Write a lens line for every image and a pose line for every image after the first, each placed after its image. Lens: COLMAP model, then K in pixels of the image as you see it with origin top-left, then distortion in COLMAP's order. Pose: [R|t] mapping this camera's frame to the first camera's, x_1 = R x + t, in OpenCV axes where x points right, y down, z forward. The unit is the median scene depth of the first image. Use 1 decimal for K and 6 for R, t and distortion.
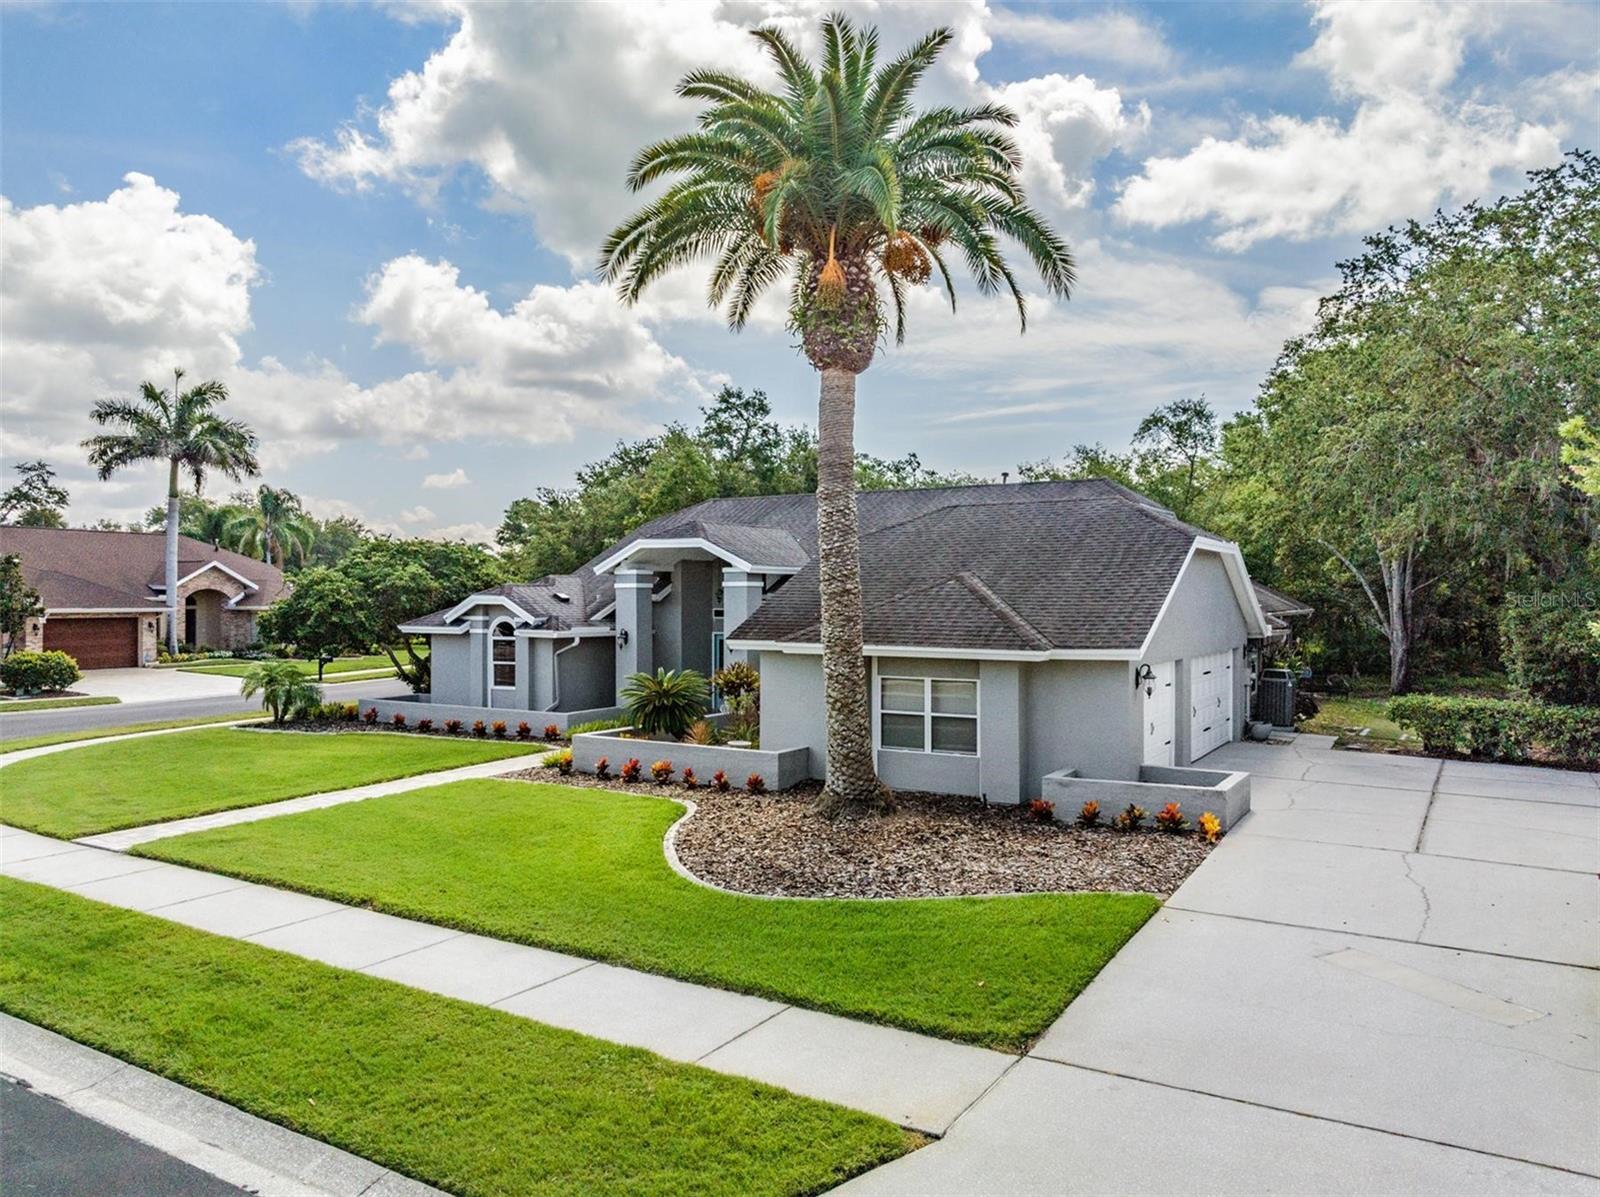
lens RADIAL K [[1140.5, 0, 800.0], [0, 1140.5, 598.5], [0, 0, 1]] dist [-0.036527, 0.001113]
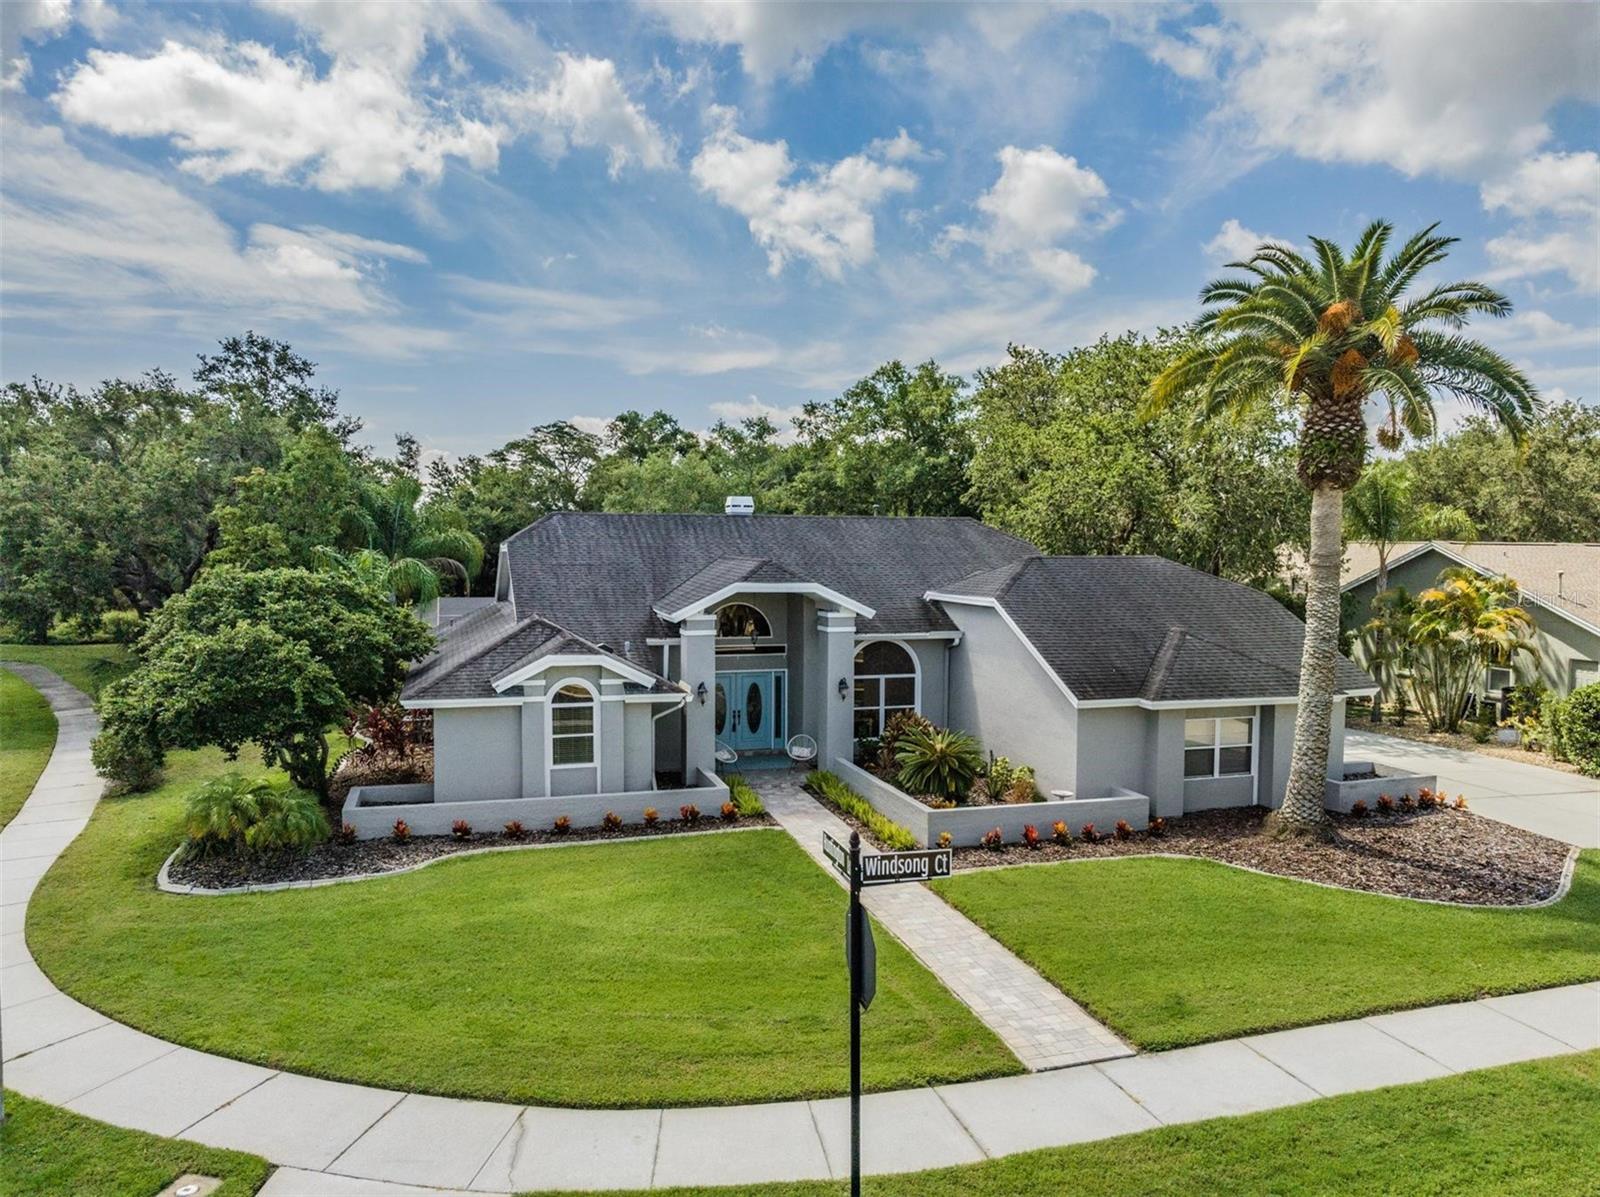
lens RADIAL K [[1124.6, 0, 800.0], [0, 1124.6, 598.5], [0, 0, 1]] dist [-0.037125, 0.002914]
pose [[0.666772, -0.033255, 0.744519, -0.761099], [-0.004970, 0.998783, 0.049062, -0.082201], [-0.745245, -0.036414, 0.665796, 0.363207]]
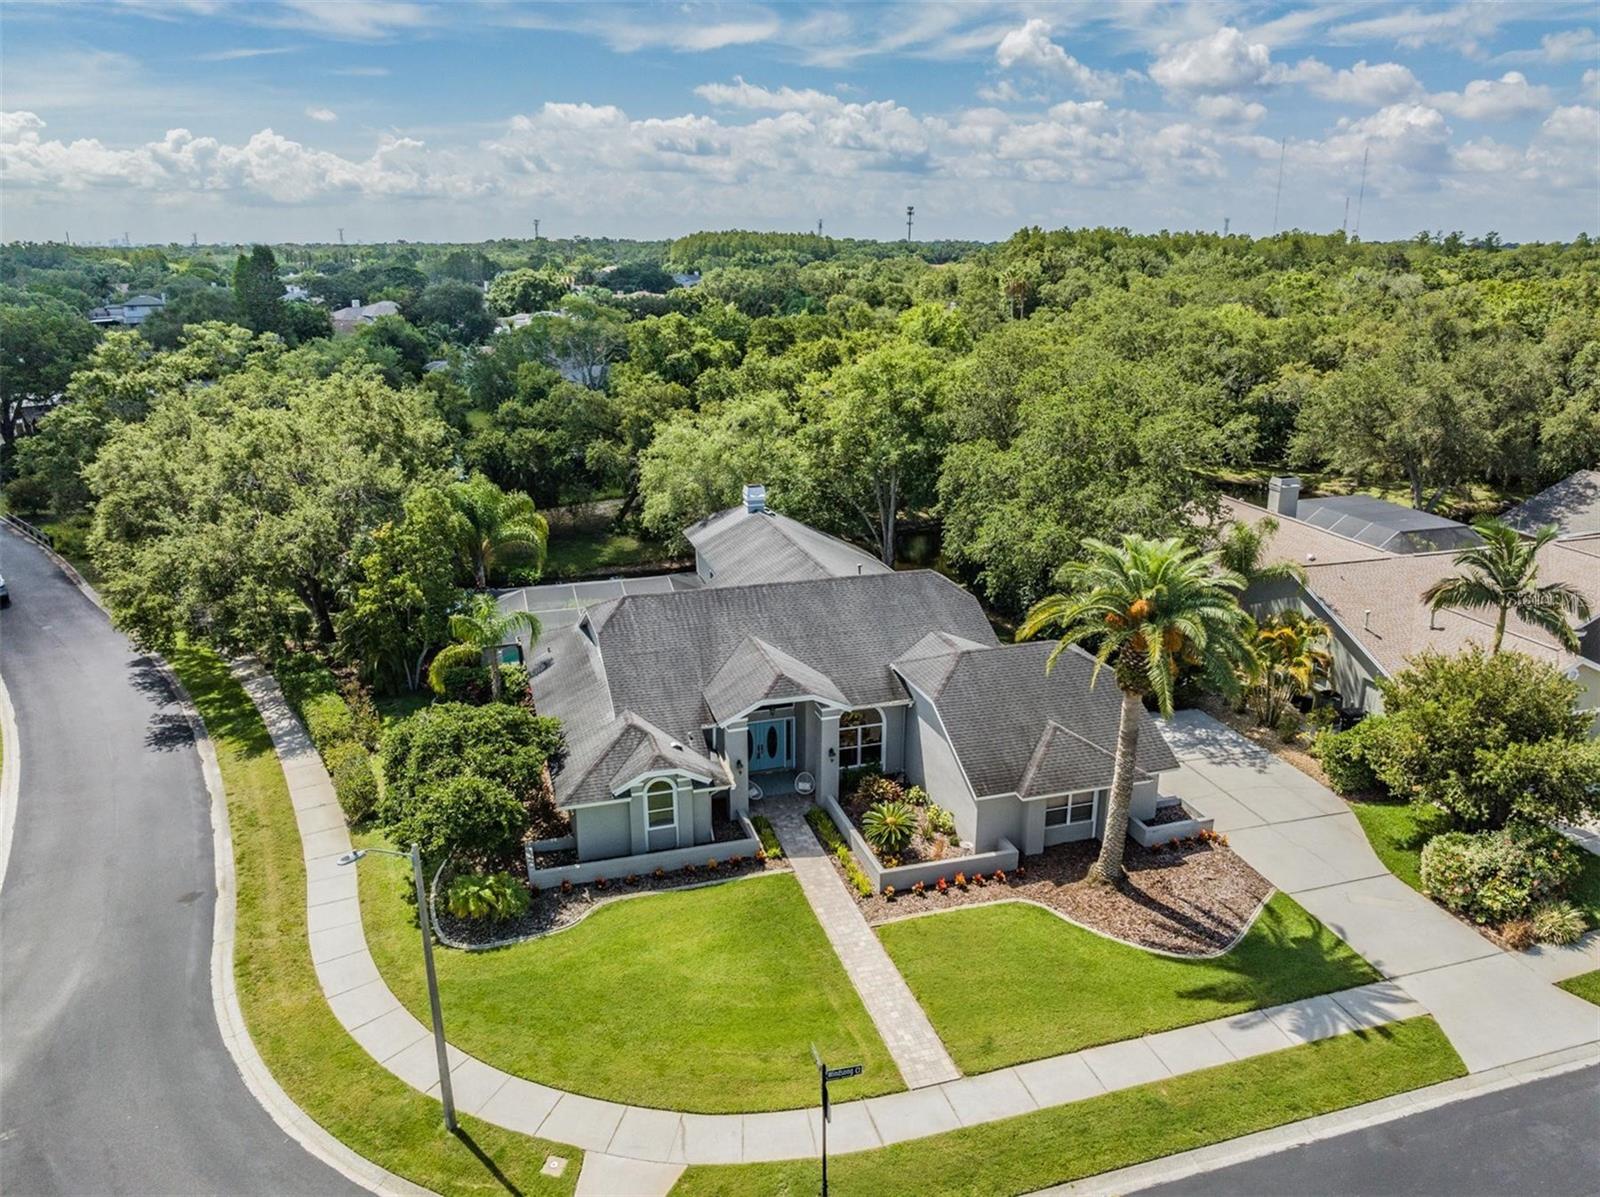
lens RADIAL K [[1140.5, 0, 800.0], [0, 1140.5, 598.5], [0, 0, 1]] dist [-0.036527, 0.001113]
pose [[0.669238, -0.224743, 0.708245, -1.038123], [0.000919, 0.953412, 0.301671, -0.573838], [-0.743048, -0.201239, 0.638266, 0.113756]]
